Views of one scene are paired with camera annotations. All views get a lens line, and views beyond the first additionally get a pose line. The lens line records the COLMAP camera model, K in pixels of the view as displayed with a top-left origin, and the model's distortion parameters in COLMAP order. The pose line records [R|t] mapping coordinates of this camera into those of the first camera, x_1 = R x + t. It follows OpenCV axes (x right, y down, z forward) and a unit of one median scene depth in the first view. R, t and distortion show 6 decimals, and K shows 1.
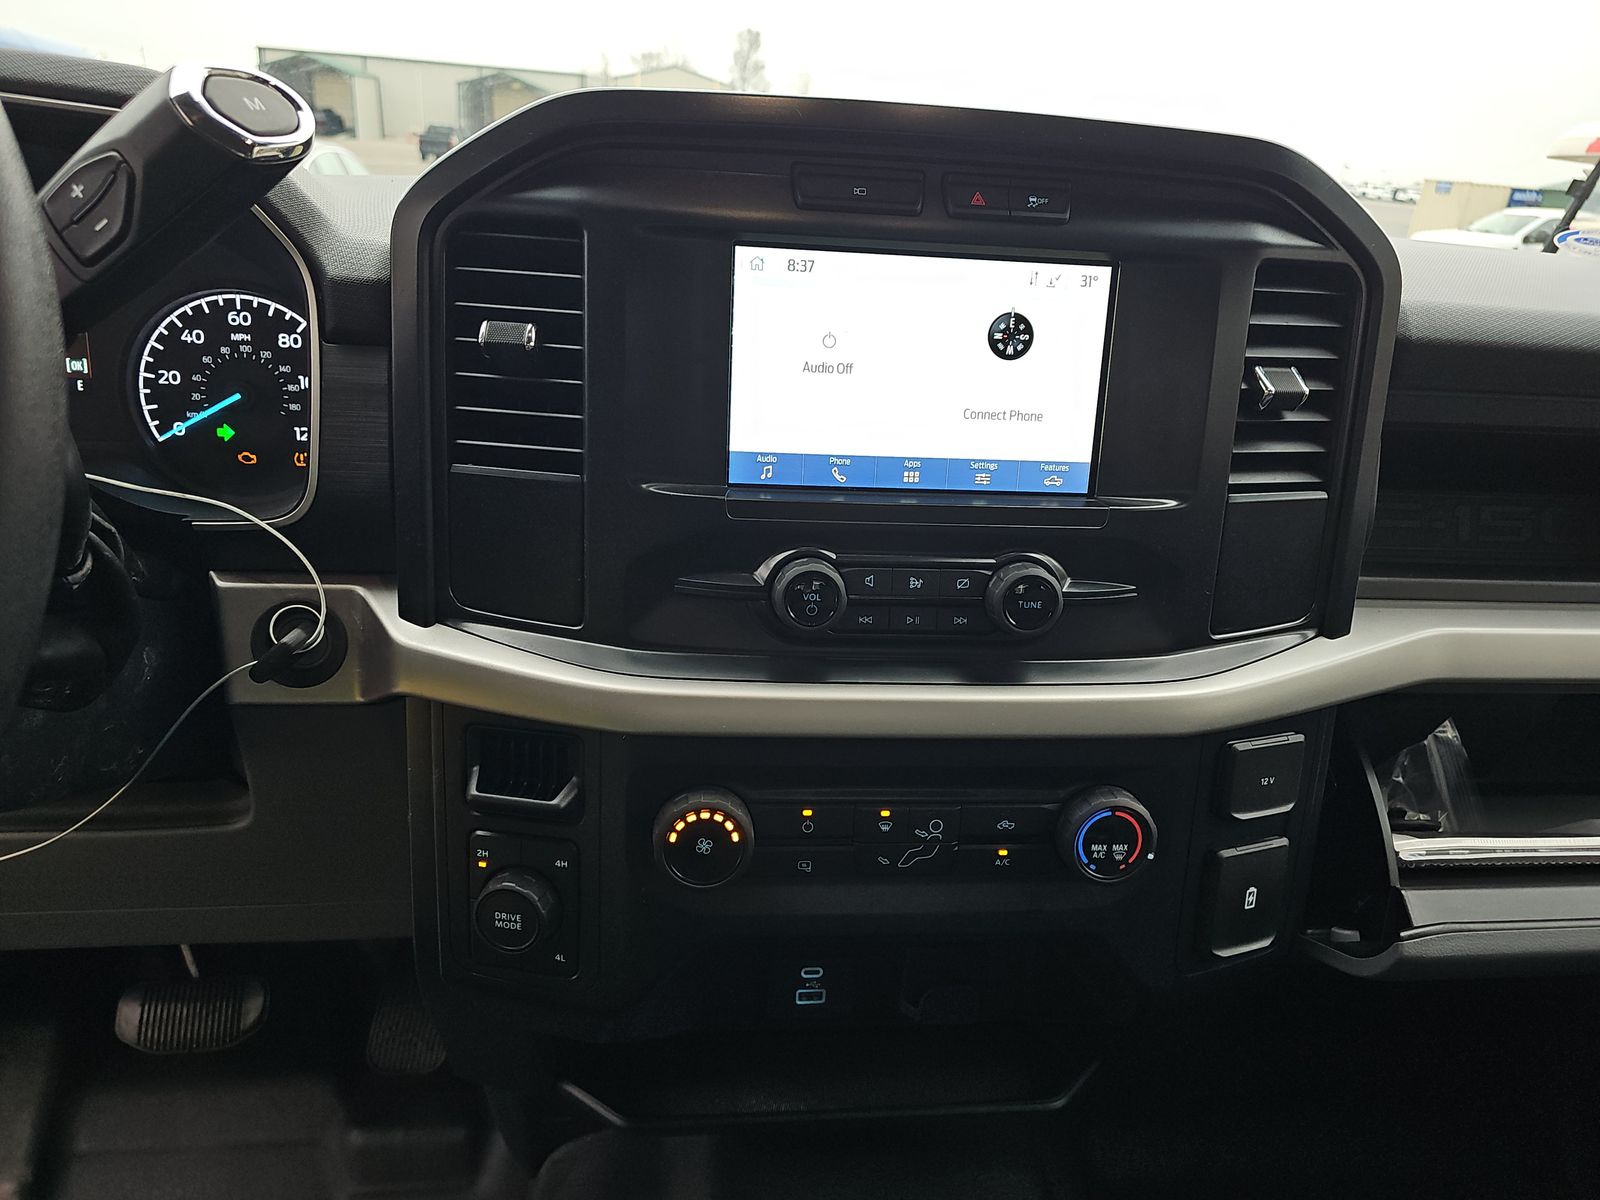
lens RADIAL K [[1067.3, 0, 798.5], [0, 1067.3, 611.2], [0, 0, 1]] dist [0.034277, -0.031707]
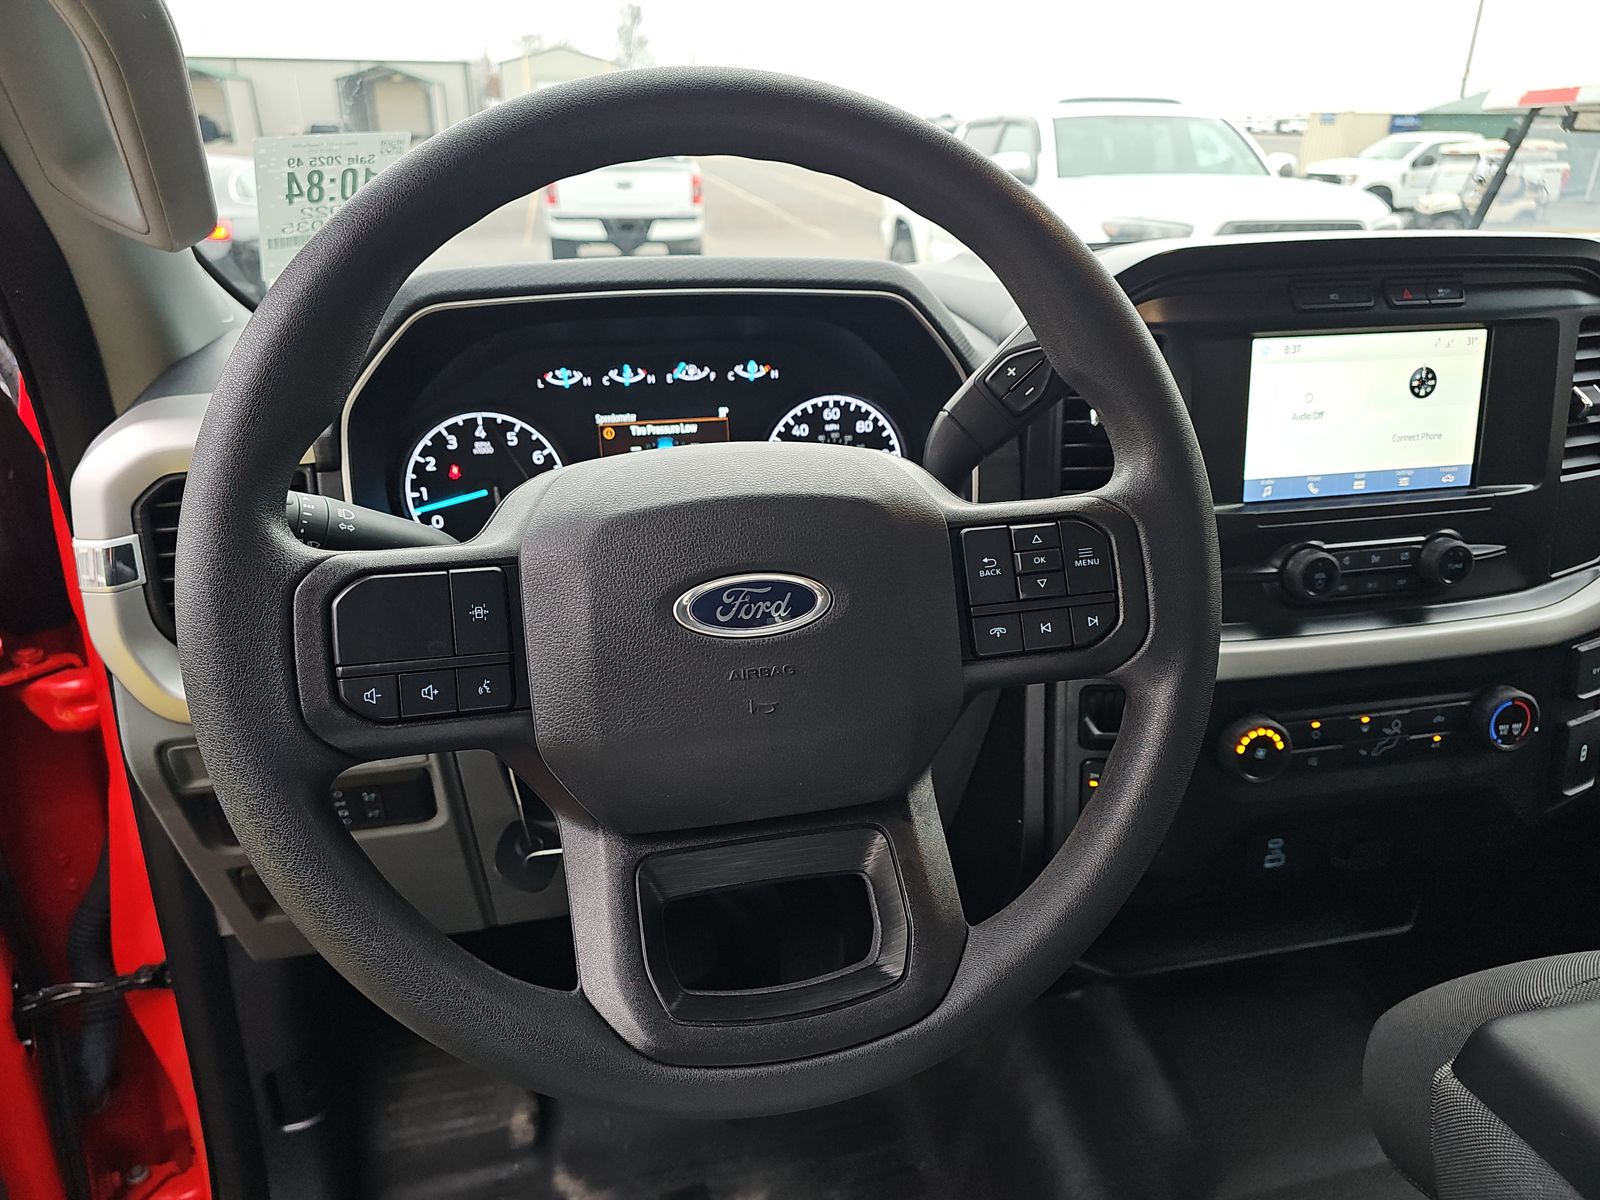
lens RADIAL K [[1067.3, 0, 794.1], [0, 1067.3, 602.0], [0, 0, 1]] dist [0.034277, -0.031707]
pose [[0.992772, -0.101222, 0.064478, -0.749564], [0.099894, 0.994720, 0.023514, -0.078822], [-0.066518, -0.016903, 0.997642, -0.390139]]
